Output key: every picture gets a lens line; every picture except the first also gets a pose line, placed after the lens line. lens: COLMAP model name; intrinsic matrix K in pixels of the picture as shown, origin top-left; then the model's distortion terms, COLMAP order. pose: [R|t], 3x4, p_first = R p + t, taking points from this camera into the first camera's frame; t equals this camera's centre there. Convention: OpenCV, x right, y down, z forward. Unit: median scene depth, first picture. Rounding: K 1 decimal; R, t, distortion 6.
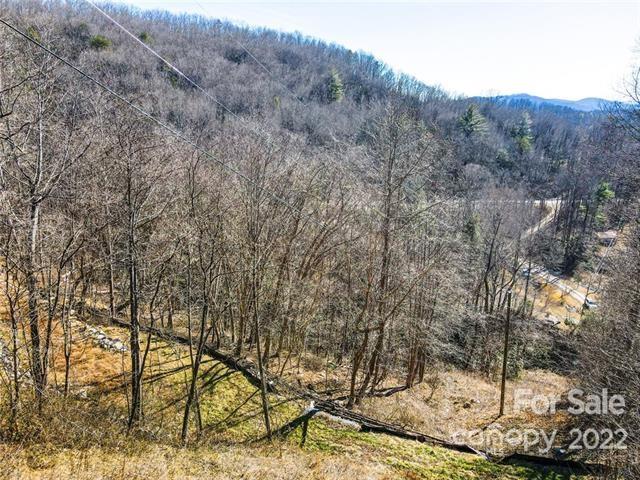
lens RADIAL K [[474.2, 0, 319.8], [0, 474.2, 244.0], [0, 0, 1]] dist [0.012481, 0.008328]
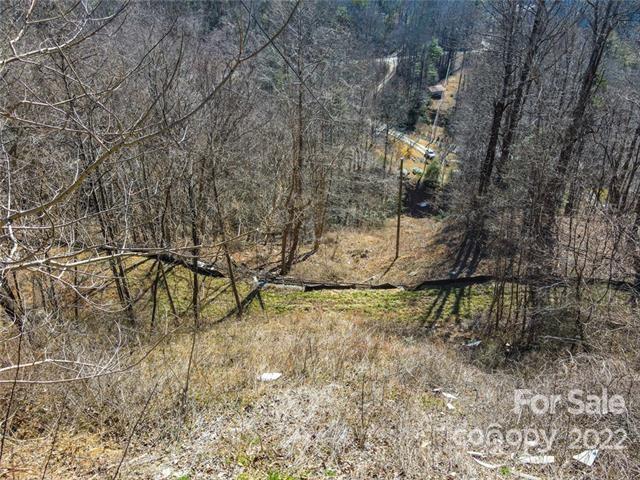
lens RADIAL K [[474.2, 0, 319.8], [0, 474.2, 244.0], [0, 0, 1]] dist [0.012481, 0.008328]
pose [[0.941518, -0.180554, 0.284507, -0.169164], [0.098141, 0.954657, 0.281066, -0.048484], [-0.322354, -0.236707, 0.916547, -0.077009]]
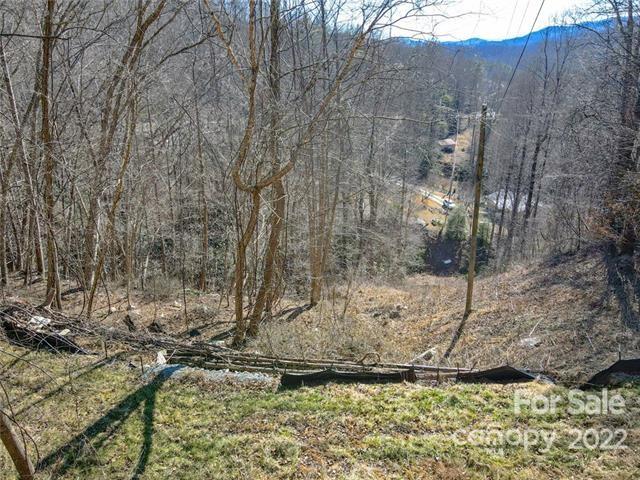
lens RADIAL K [[474.2, 0, 319.8], [0, 474.2, 244.0], [0, 0, 1]] dist [0.012481, 0.008328]
pose [[0.940575, -0.139718, 0.309511, 0.000976], [0.104862, 0.986395, 0.126609, 0.172469], [-0.322990, -0.086630, 0.942429, 0.486041]]
